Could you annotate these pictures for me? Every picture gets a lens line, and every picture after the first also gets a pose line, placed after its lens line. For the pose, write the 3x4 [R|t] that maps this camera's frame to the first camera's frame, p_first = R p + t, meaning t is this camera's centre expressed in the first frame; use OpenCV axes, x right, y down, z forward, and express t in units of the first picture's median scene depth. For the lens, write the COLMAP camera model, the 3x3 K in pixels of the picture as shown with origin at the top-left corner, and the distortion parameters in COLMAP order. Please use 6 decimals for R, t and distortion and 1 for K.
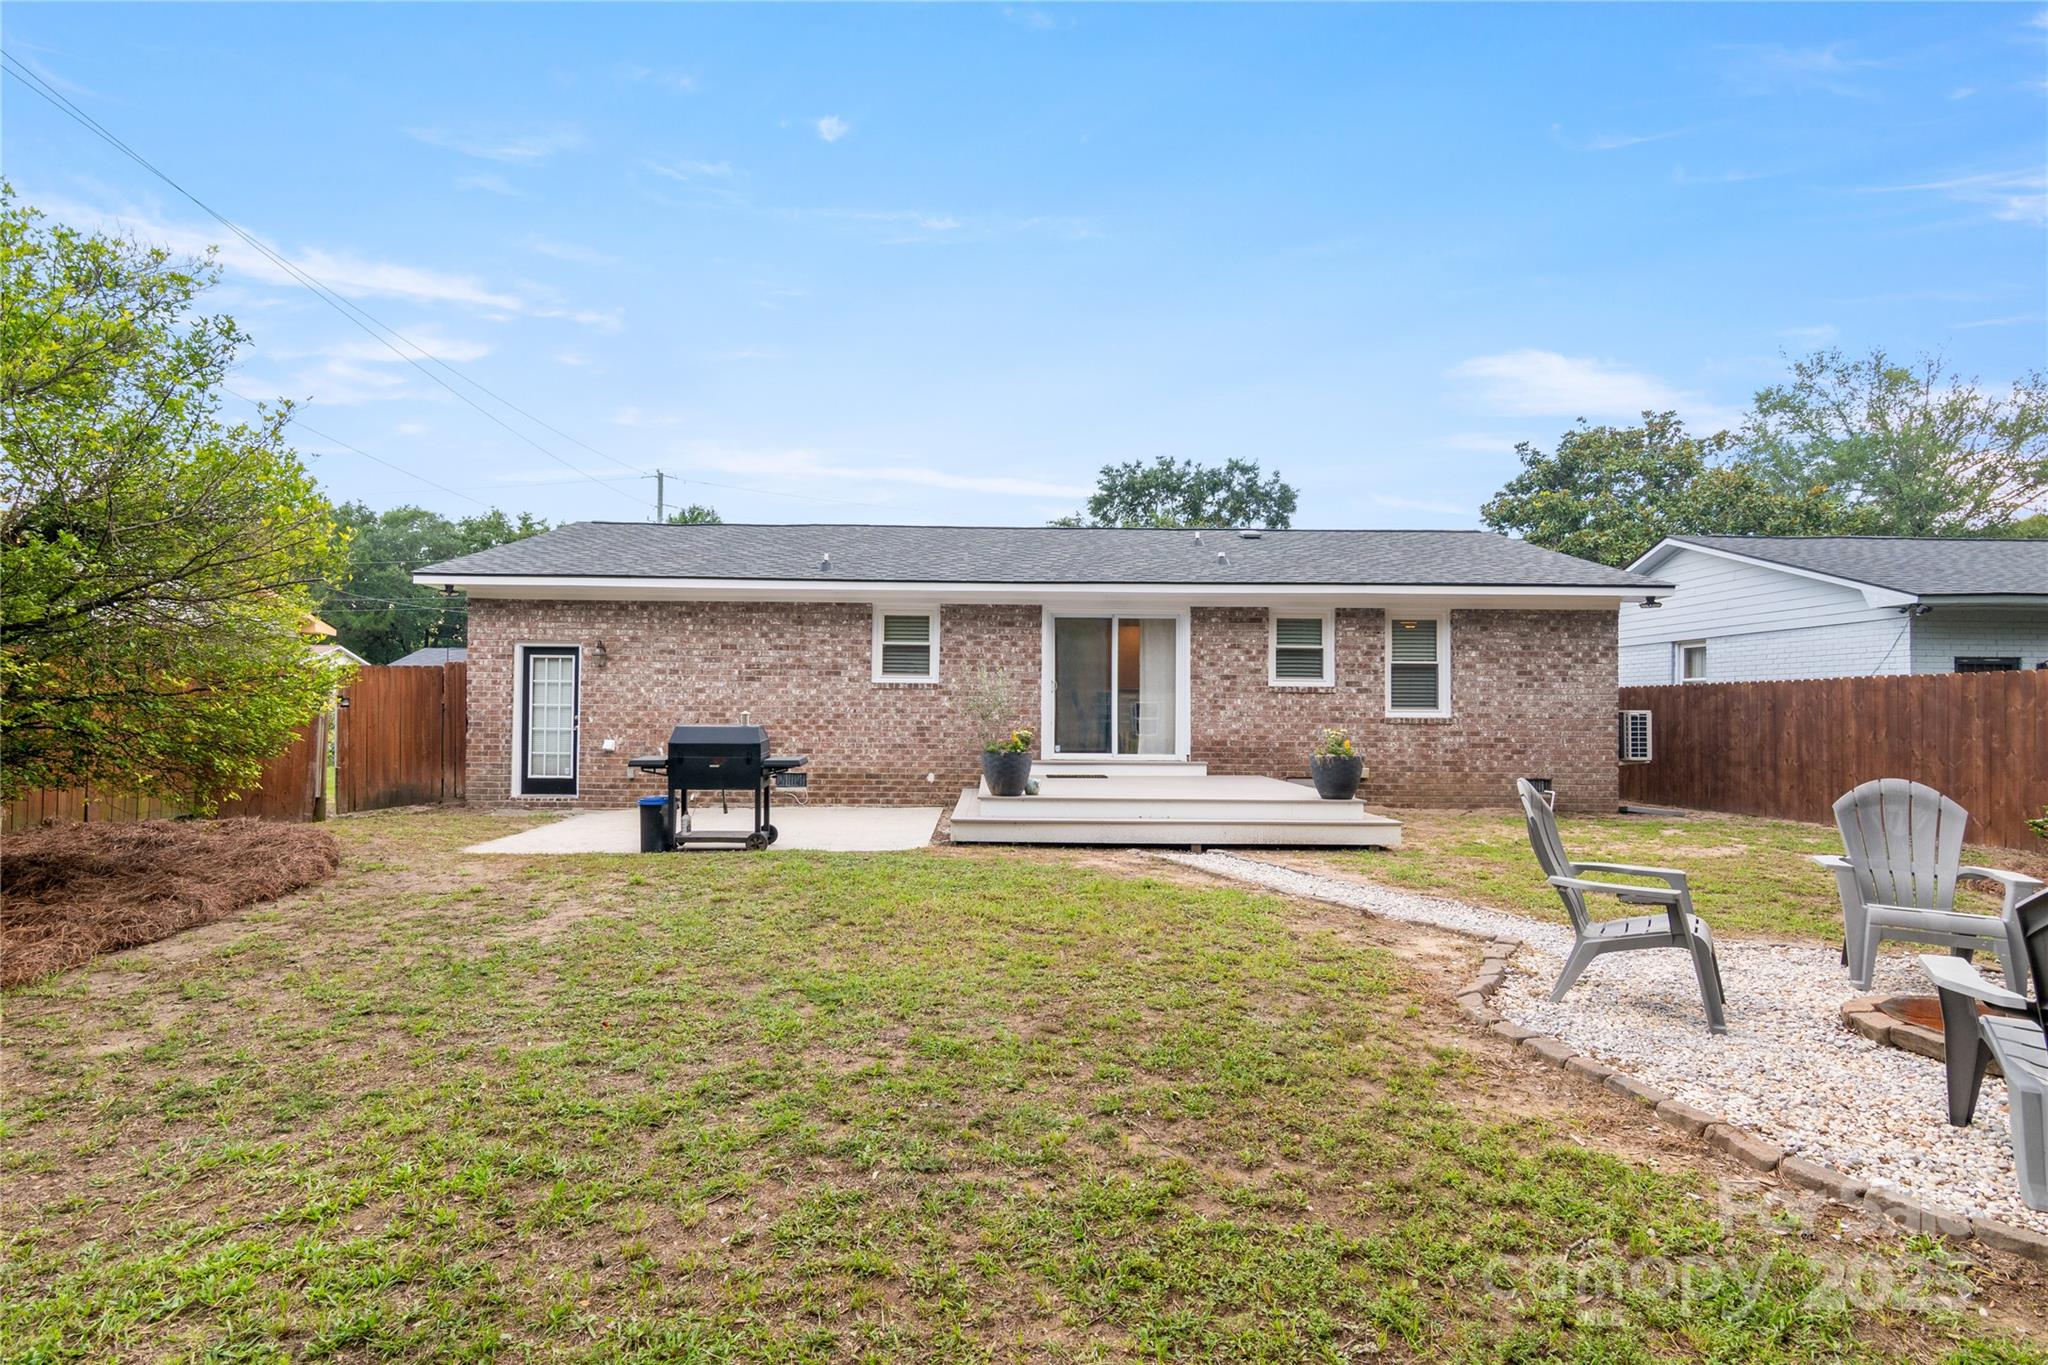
lens RADIAL K [[989.1, 0, 1016.6], [0, 989.1, 685.4], [0, 0, 1]] dist [-0.003025, 0.002413]
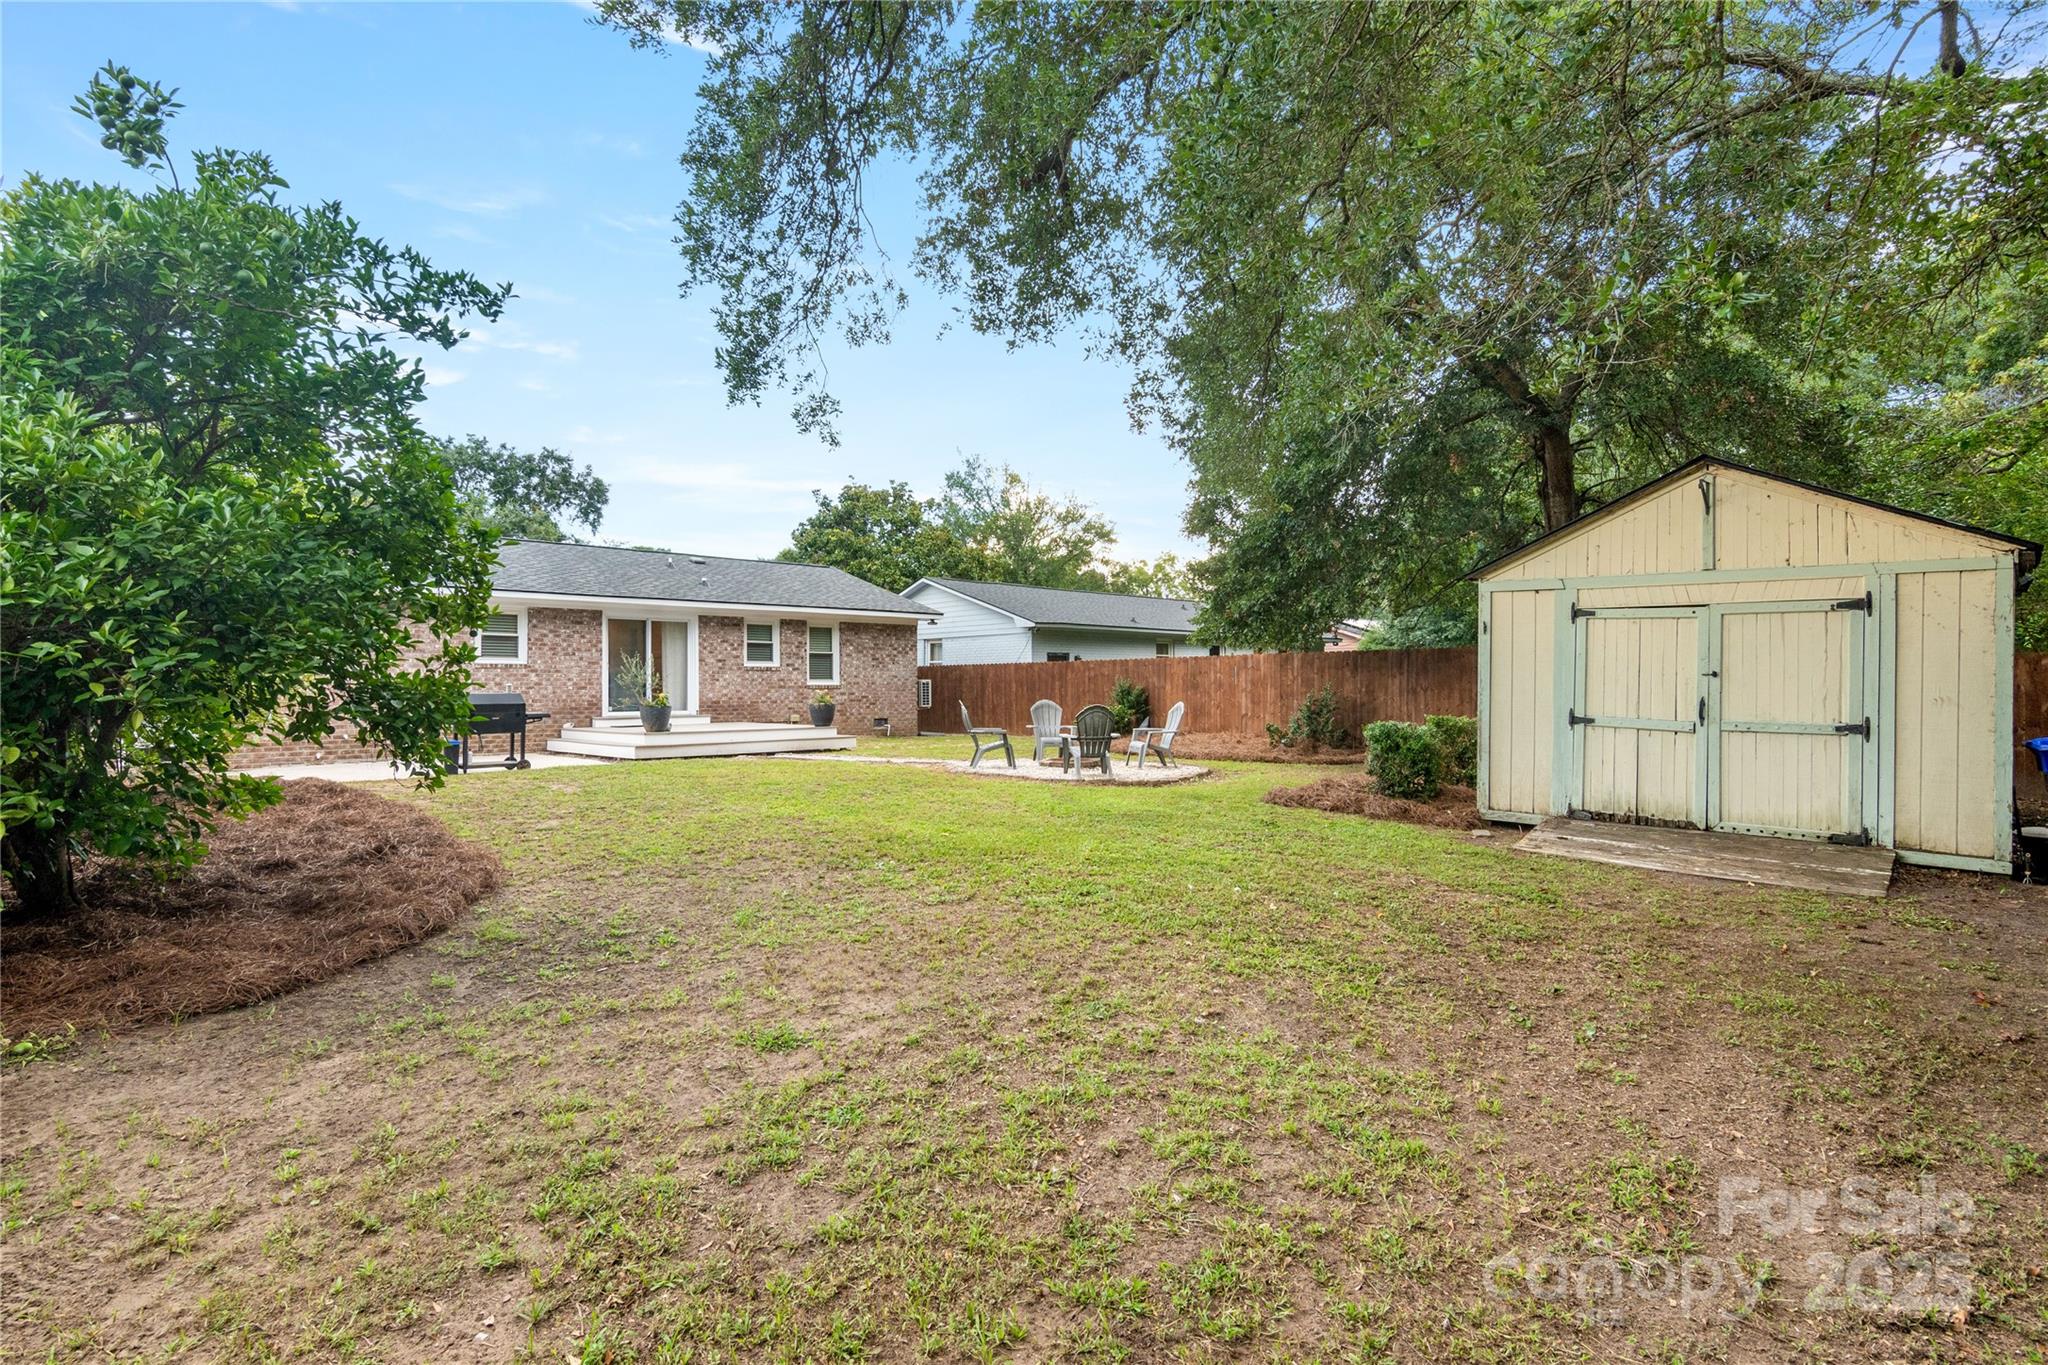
lens RADIAL K [[989.1, 0, 1025.0], [0, 989.1, 680.2], [0, 0, 1]] dist [-0.003025, 0.002413]
pose [[0.726434, -0.008248, 0.687187, -0.512352], [-0.007036, 0.999786, 0.019438, -0.010905], [-0.687201, -0.018955, 0.726220, -0.478505]]
